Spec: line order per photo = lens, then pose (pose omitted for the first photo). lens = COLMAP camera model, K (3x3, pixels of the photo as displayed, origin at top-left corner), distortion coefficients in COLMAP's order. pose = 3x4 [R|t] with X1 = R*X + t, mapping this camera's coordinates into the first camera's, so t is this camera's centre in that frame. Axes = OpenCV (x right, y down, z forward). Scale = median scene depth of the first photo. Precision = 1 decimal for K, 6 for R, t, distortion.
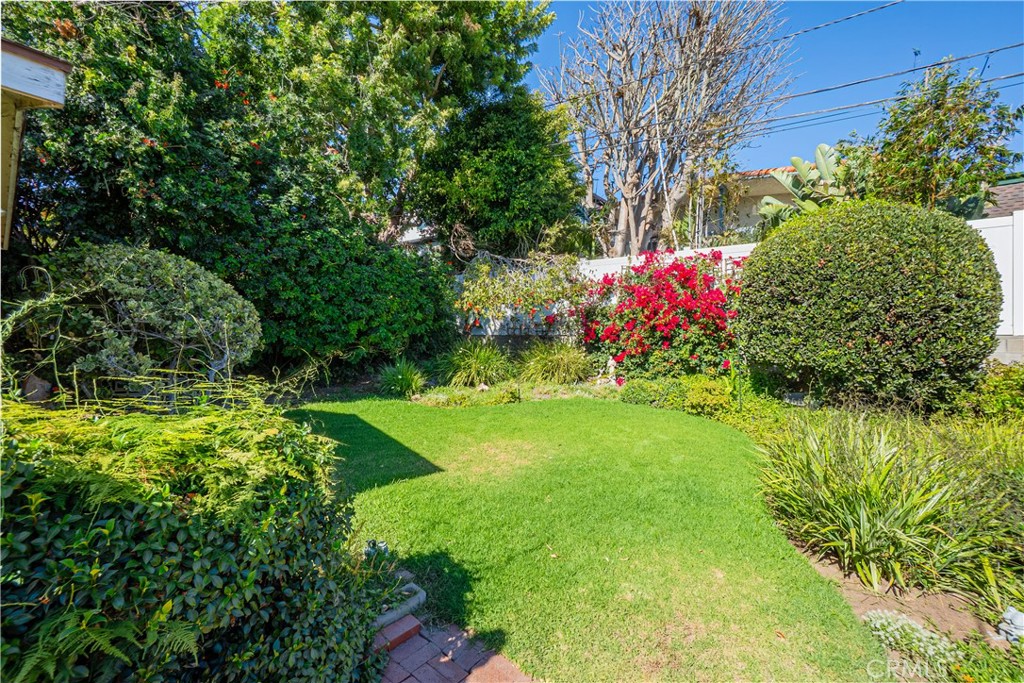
lens RADIAL K [[454.0, 0, 509.7], [0, 454.0, 339.2], [0, 0, 1]] dist [-0.066741, 0.020797]
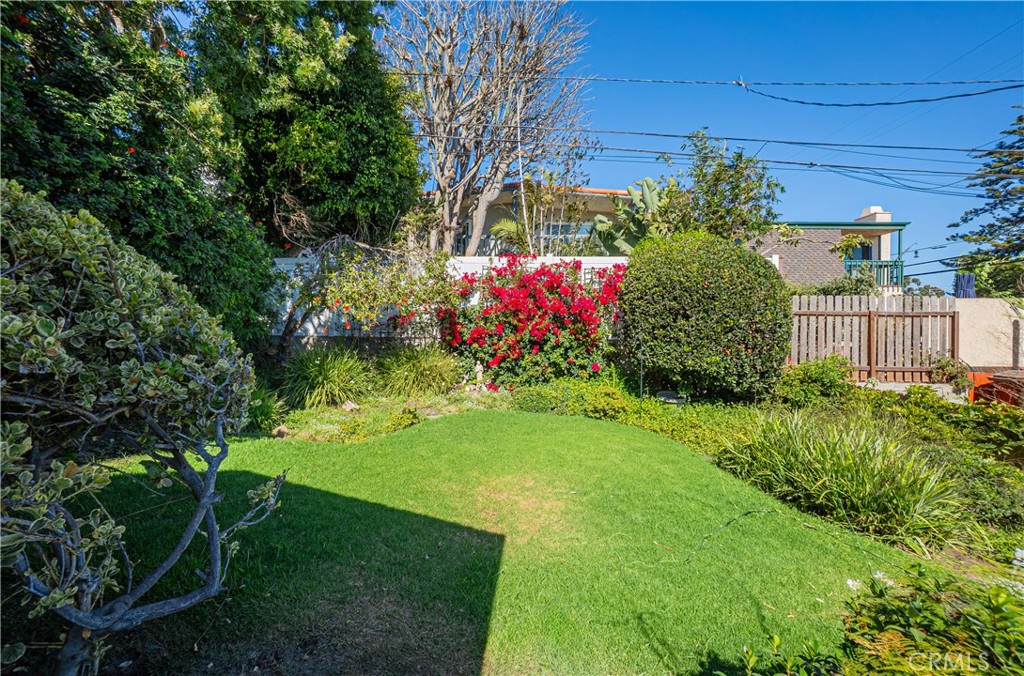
lens RADIAL K [[449.8, 0, 512.0], [0, 449.8, 338.0], [0, 0, 1]] dist [-0.046800, 0.000536]
pose [[0.826309, -0.007482, 0.563168, -0.278778], [-0.003859, 0.999813, 0.018945, -0.032276], [-0.563204, -0.017828, 0.826126, 0.200203]]
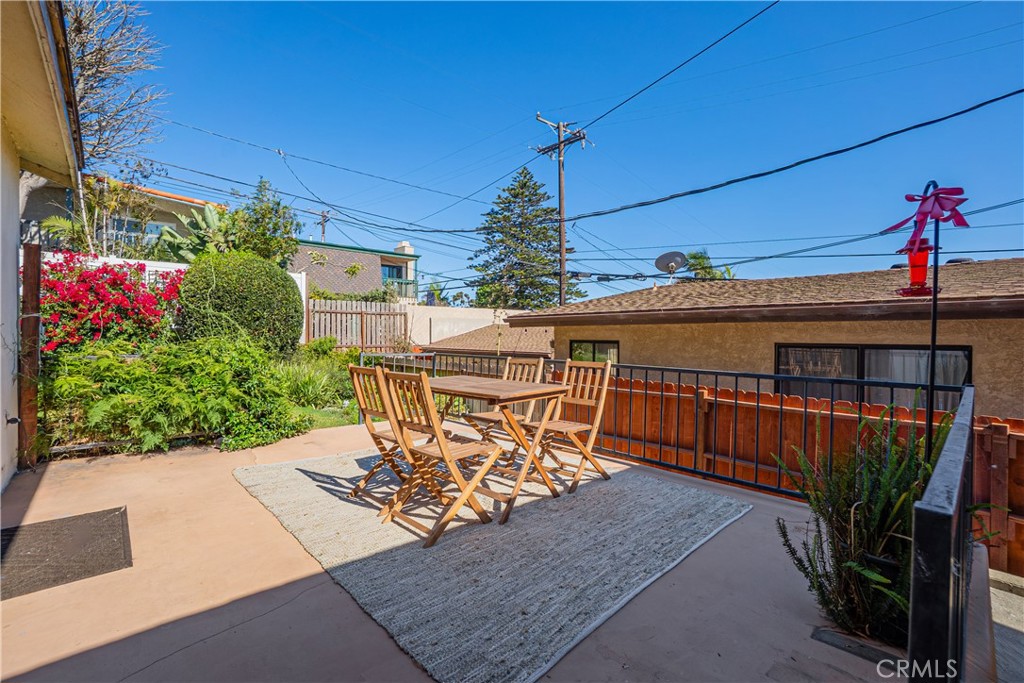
lens RADIAL K [[454.0, 0, 509.7], [0, 454.0, 339.2], [0, 0, 1]] dist [-0.066741, 0.020797]
pose [[0.164125, -0.010612, 0.986382, -0.633294], [0.001754, 0.999944, 0.010466, 0.012736], [-0.986438, 0.000012, 0.164134, -0.275401]]
